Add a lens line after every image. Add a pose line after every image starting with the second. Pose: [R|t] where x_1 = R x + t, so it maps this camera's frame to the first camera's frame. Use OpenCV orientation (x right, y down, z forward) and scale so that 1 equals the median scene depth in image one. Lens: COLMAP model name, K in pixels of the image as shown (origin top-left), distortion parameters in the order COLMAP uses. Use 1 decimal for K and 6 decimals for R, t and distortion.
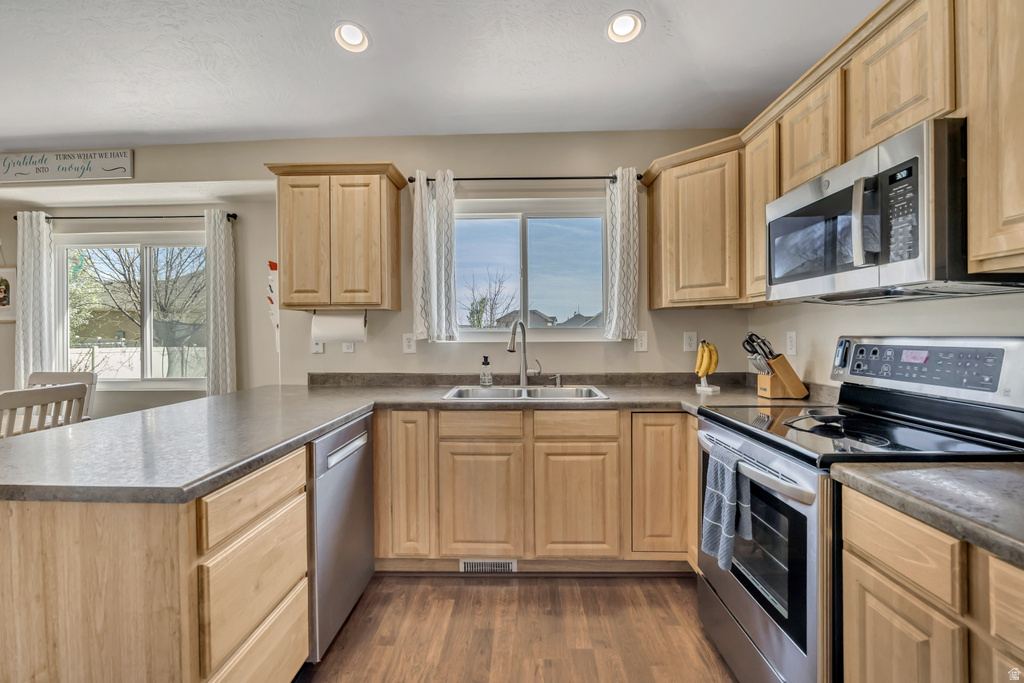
lens RADIAL K [[455.8, 0, 509.2], [0, 455.8, 339.8], [0, 0, 1]] dist [-0.014187, 0.000529]
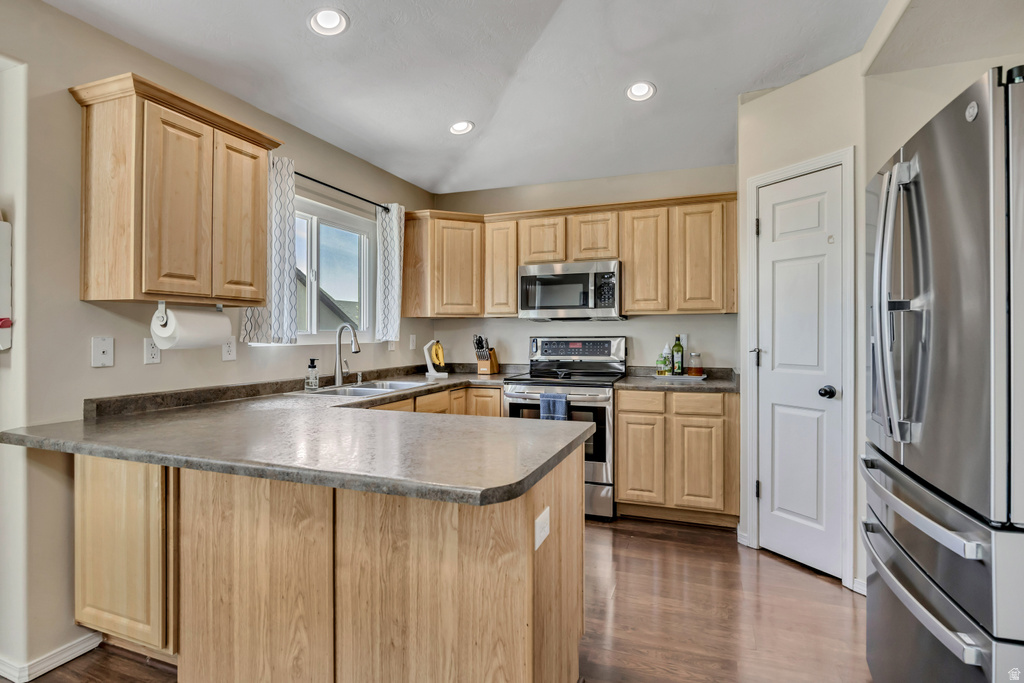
lens RADIAL K [[515.6, 0, 515.1], [0, 515.6, 334.2], [0, 0, 1]] dist [0.001383, 0.000173]
pose [[0.323193, 0.003258, 0.946327, -1.046164], [0.016815, 0.999816, -0.009185, -0.000148], [-0.946184, 0.018881, 0.323079, 0.247731]]
